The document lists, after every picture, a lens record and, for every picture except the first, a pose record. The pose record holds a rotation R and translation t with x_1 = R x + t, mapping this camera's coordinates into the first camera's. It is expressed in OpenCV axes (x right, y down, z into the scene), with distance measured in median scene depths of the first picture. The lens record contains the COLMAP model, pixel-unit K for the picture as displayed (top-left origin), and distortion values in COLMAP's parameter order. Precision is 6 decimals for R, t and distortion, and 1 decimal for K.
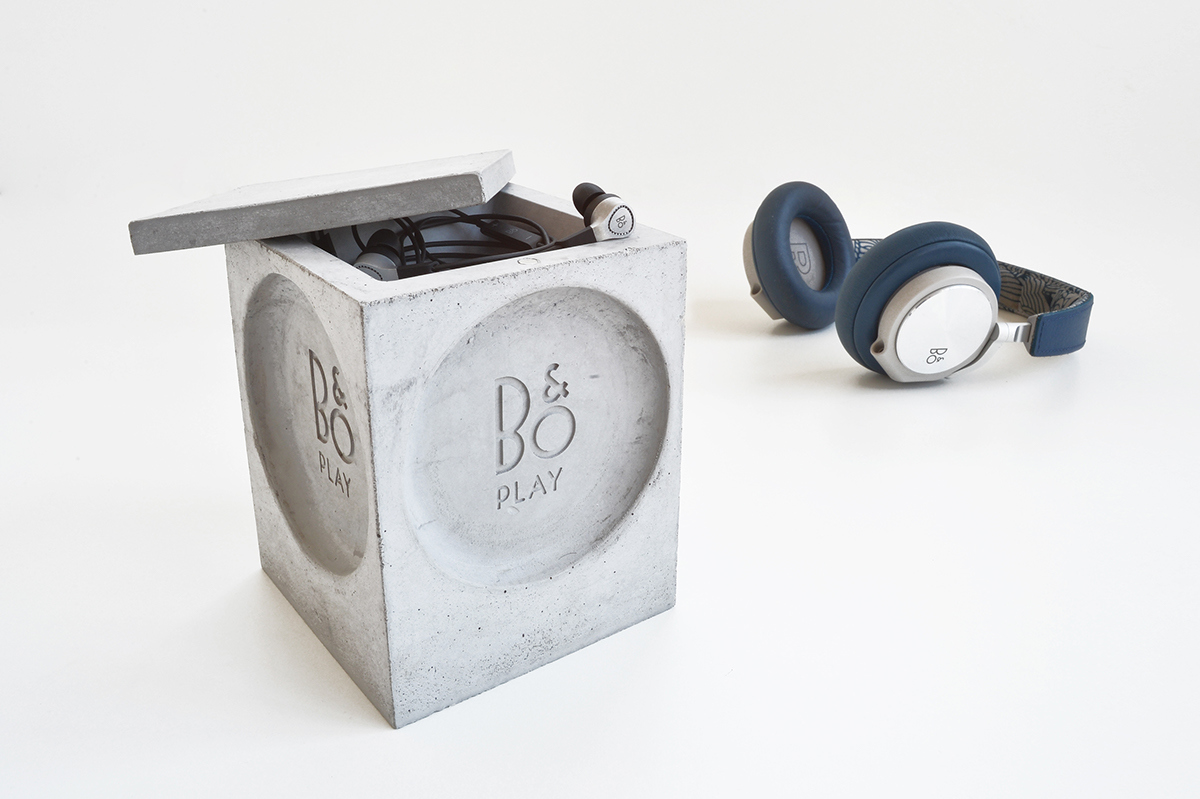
lens RADIAL K [[1030.9, 0, 592.7], [0, 1030.9, 377.5], [0, 0, 1]] dist [-0.102441, 0.007937]
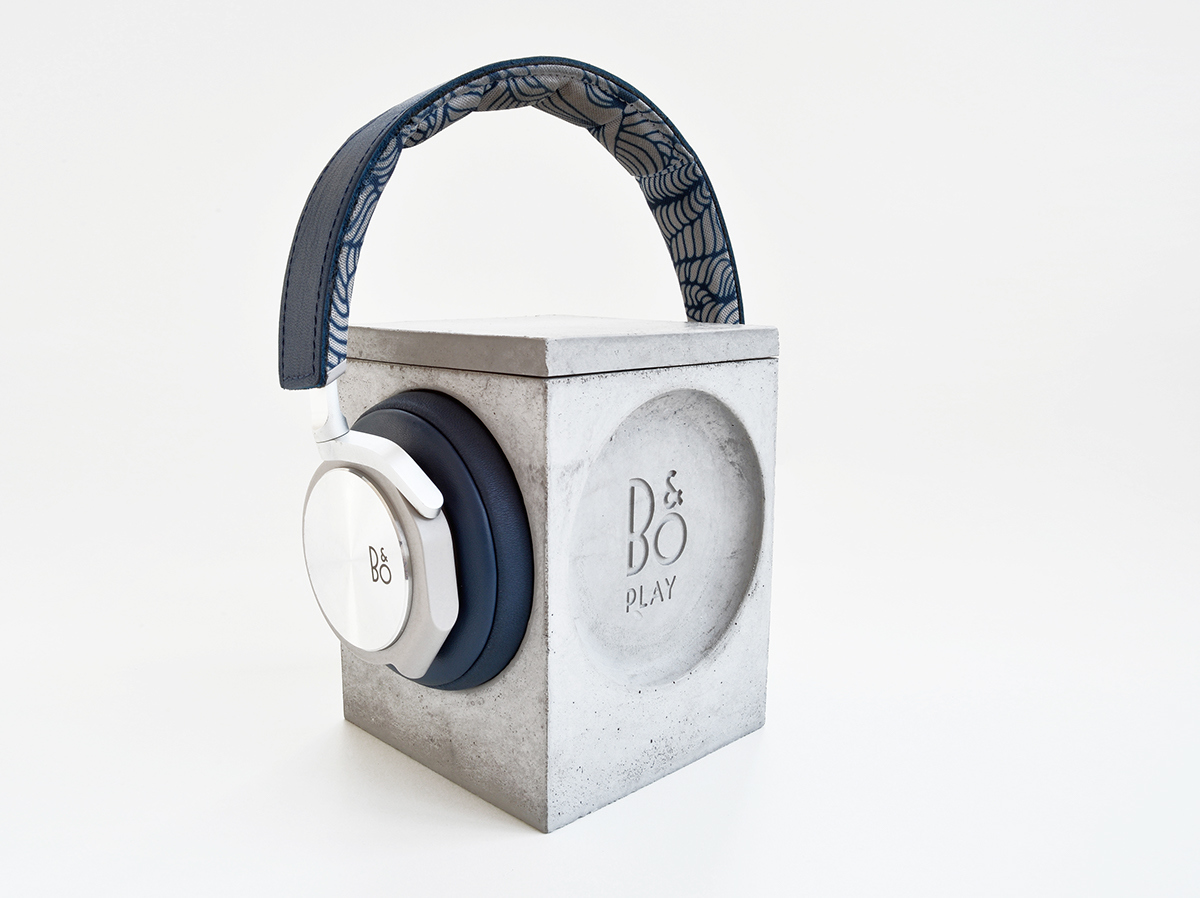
lens RADIAL K [[963.7, 0, 497.6], [0, 963.7, 516.3], [0, 0, 1]] dist [-0.069750, 0.039704]
pose [[0.997437, -0.038005, 0.060629, -0.274166], [0.047472, 0.985439, -0.163265, 0.182996], [-0.053541, 0.165725, 0.984718, 0.032101]]
